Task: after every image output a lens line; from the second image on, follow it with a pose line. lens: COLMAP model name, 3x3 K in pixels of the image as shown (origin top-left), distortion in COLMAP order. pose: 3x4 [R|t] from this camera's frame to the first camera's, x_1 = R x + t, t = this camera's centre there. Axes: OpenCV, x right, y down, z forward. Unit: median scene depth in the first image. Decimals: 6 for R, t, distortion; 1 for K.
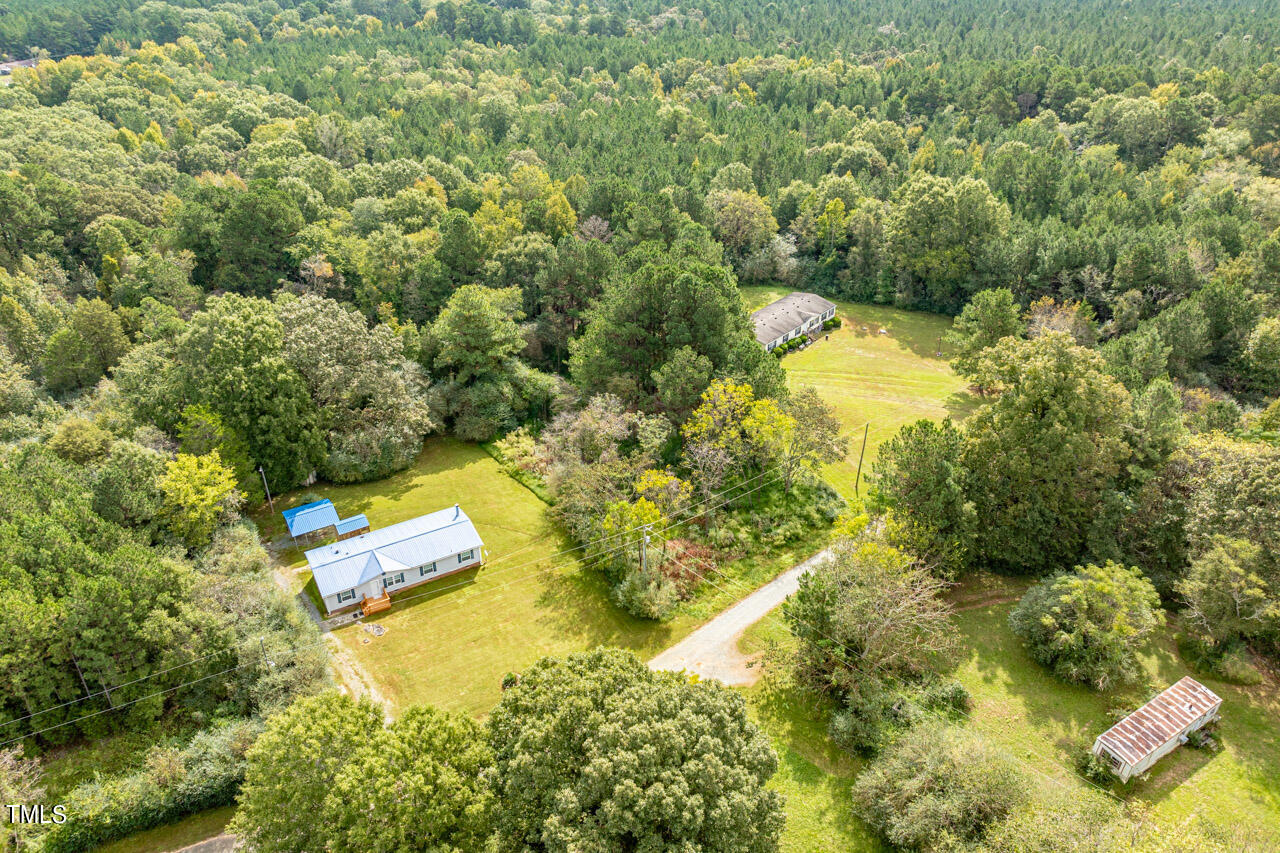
lens RADIAL K [[897.4, 0, 640.0], [0, 897.4, 426.5], [0, 0, 1]] dist [-0.041063, 0.001781]
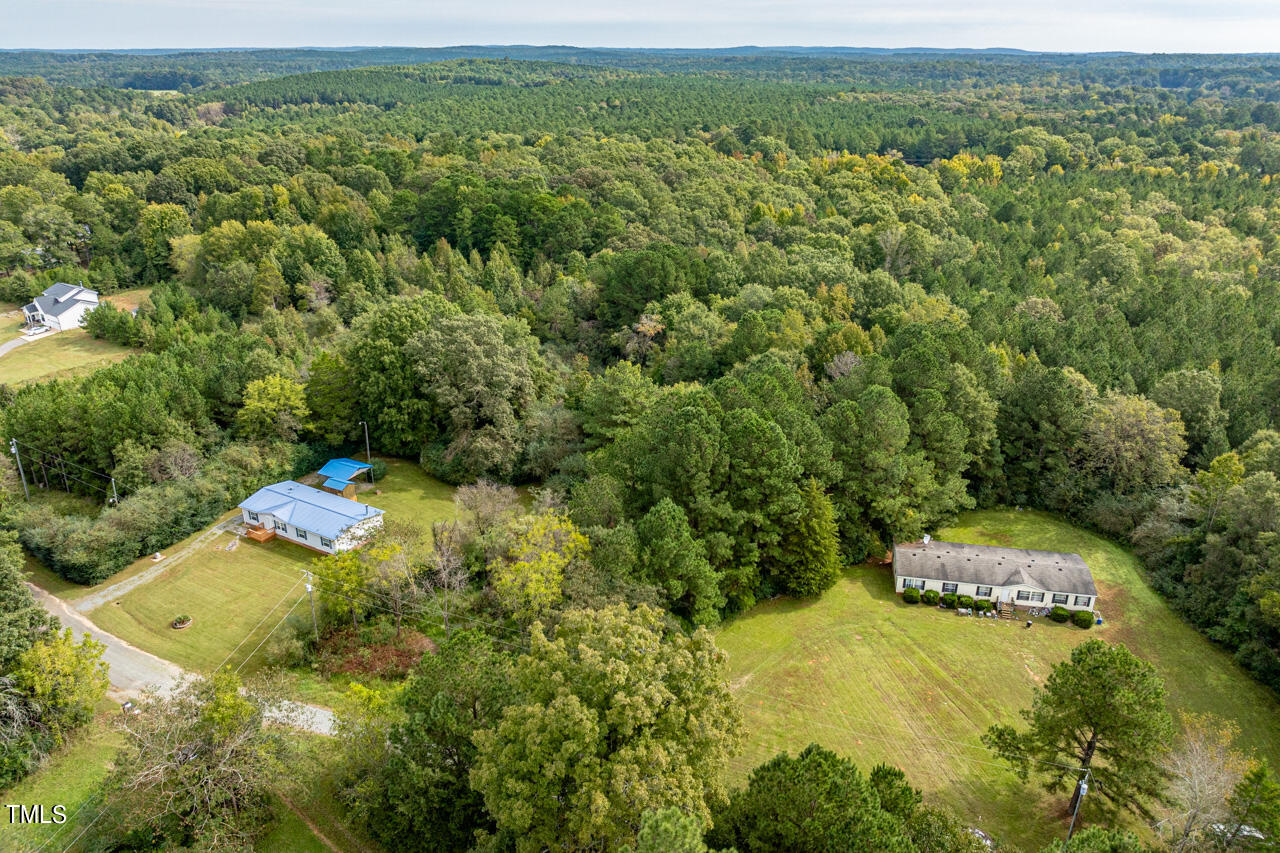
lens RADIAL K [[897.4, 0, 640.0], [0, 897.4, 426.5], [0, 0, 1]] dist [-0.041063, 0.001781]
pose [[0.505495, 0.334046, -0.795543, 0.820553], [-0.441370, 0.892362, 0.094249, -0.254697], [0.741395, 0.303486, 0.598523, 0.581463]]
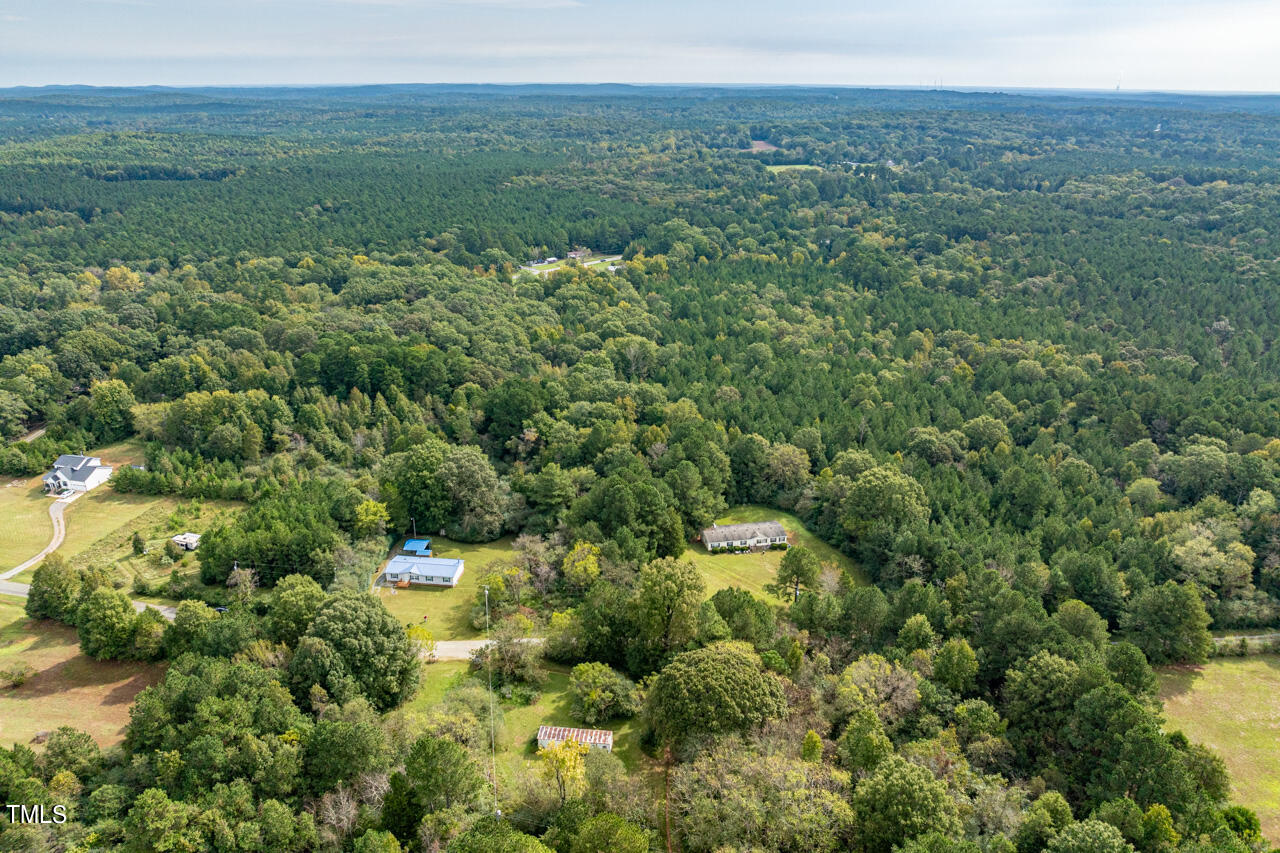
lens RADIAL K [[897.4, 0, 640.0], [0, 897.4, 426.5], [0, 0, 1]] dist [-0.041063, 0.001781]
pose [[0.796559, 0.216356, -0.564521, 1.336593], [-0.309350, 0.948132, -0.073126, -0.197942], [0.519419, 0.232884, 0.822173, -0.646746]]
